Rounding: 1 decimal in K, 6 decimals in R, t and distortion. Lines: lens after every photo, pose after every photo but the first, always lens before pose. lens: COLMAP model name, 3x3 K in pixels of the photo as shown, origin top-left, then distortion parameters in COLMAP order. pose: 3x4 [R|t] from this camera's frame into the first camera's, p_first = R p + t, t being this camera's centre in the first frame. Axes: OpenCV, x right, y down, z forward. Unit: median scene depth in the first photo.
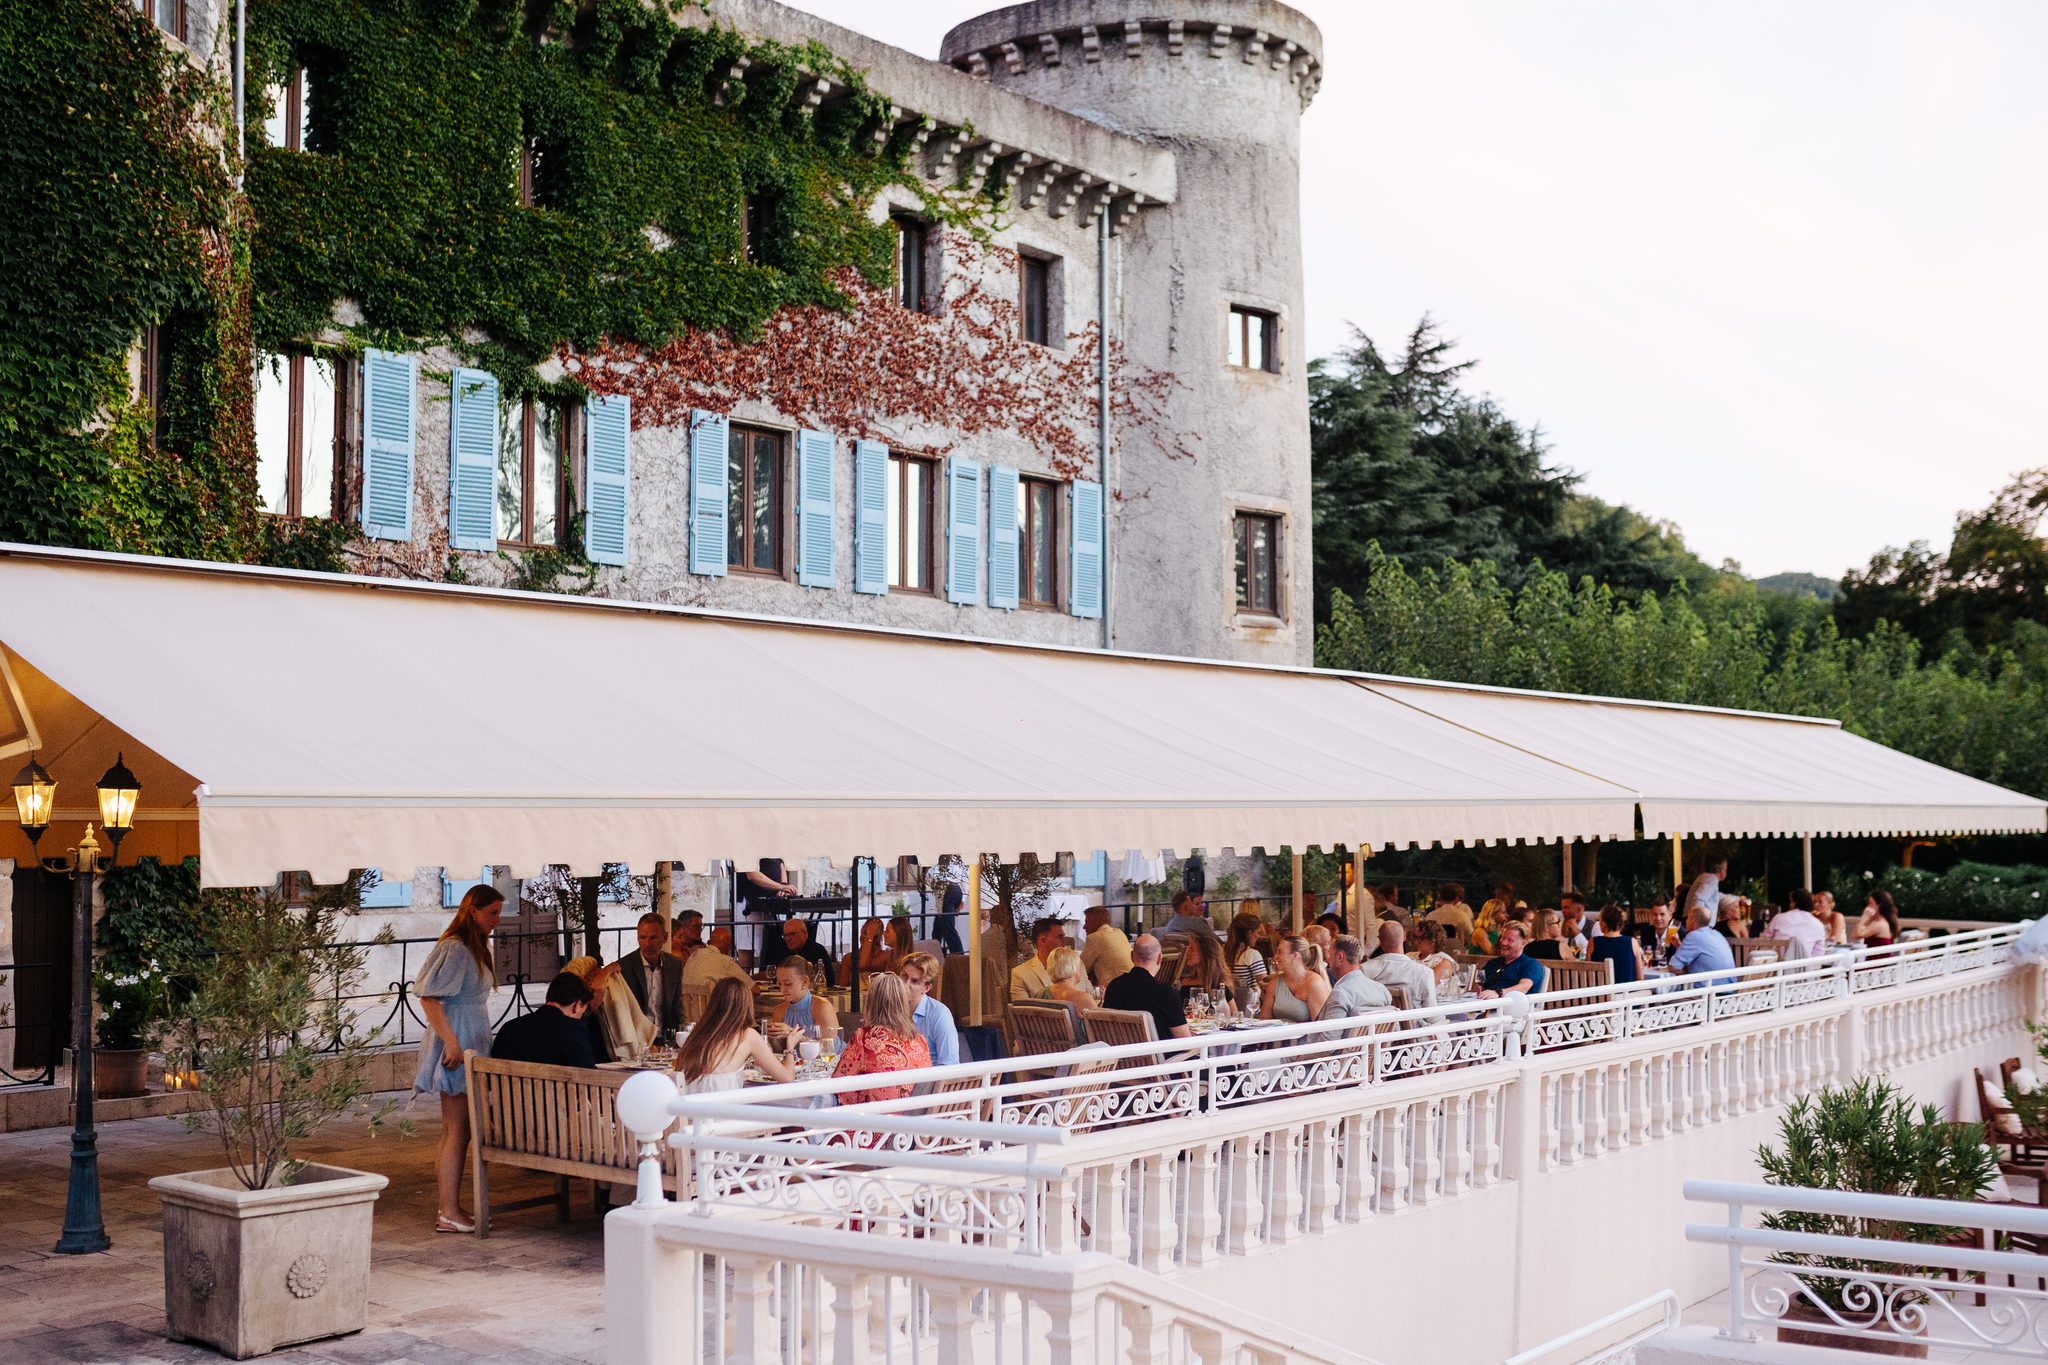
lens RADIAL K [[2334.5, 0, 1030.9], [0, 2334.5, 721.8], [0, 0, 1]] dist [-0.061003, 0.072794]
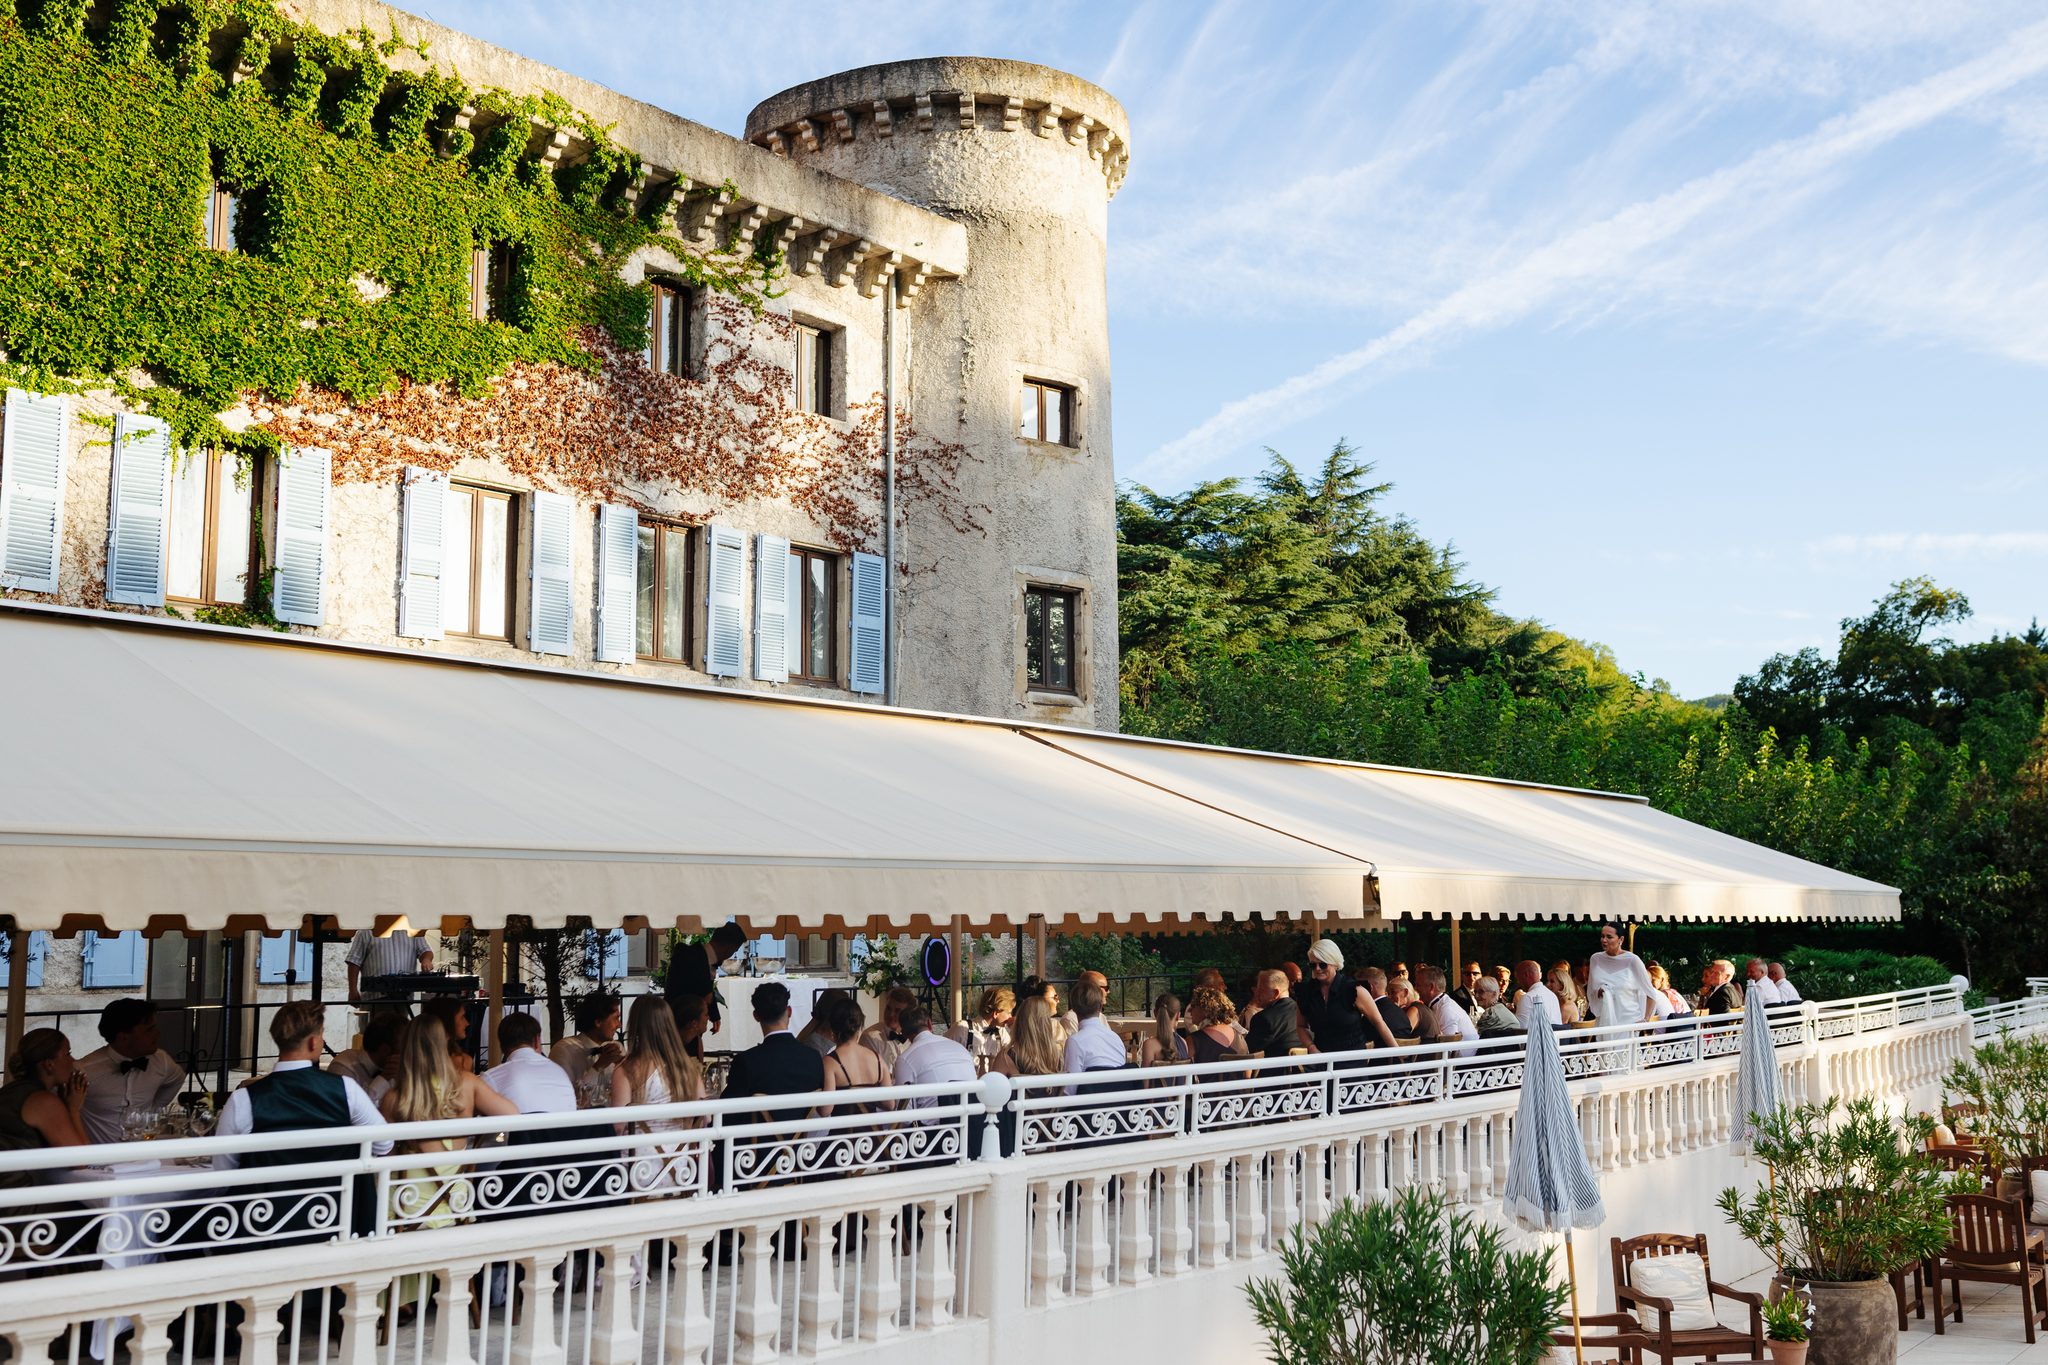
lens RADIAL K [[2137.3, 0, 1018.1], [0, 2137.3, 675.2], [0, 0, 1]] dist [-0.074935, 0.137263]
pose [[0.999947, -0.002962, -0.009896, 0.099108], [0.002194, 0.997044, -0.076800, 0.016530], [0.010094, 0.076774, 0.996997, 0.121619]]
